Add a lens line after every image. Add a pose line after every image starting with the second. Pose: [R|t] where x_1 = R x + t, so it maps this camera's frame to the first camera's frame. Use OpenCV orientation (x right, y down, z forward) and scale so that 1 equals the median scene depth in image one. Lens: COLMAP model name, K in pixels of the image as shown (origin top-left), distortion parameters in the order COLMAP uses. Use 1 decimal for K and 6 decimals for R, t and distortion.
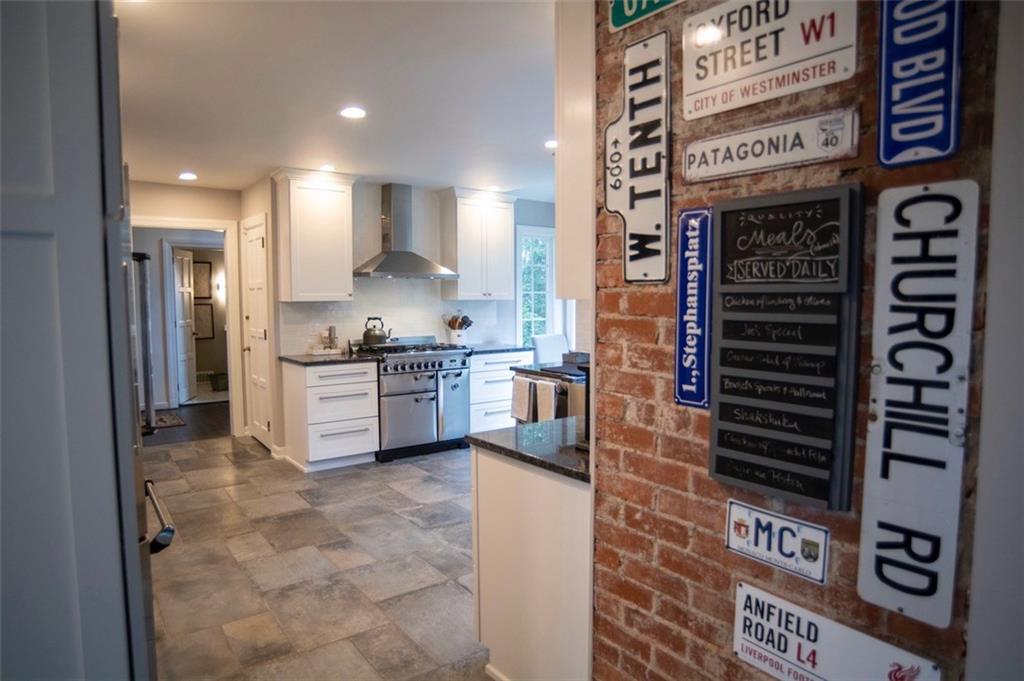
lens RADIAL K [[635.7, 0, 550.9], [0, 635.7, 298.7], [0, 0, 1]] dist [-0.018844, -0.001073]
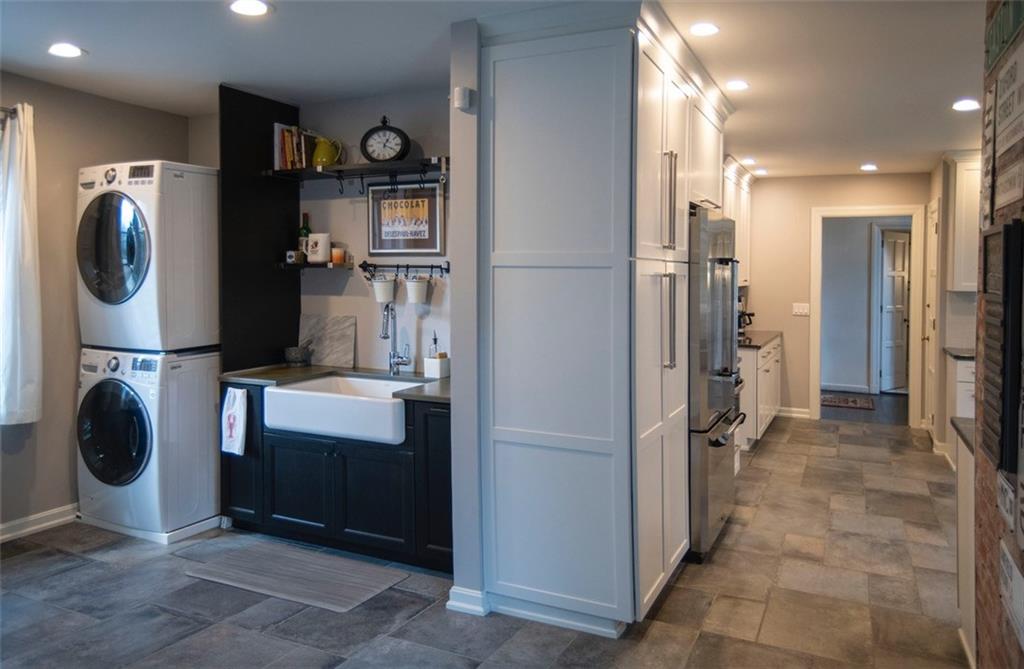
lens RADIAL K [[794.1, 0, 514.4], [0, 794.1, 335.2], [0, 0, 1]] dist [-0.073489, 0.001655]
pose [[0.491928, 0.076879, -0.867235, 1.166294], [-0.014059, 0.996665, 0.080378, -0.058718], [0.870522, -0.027348, 0.491368, -0.611277]]
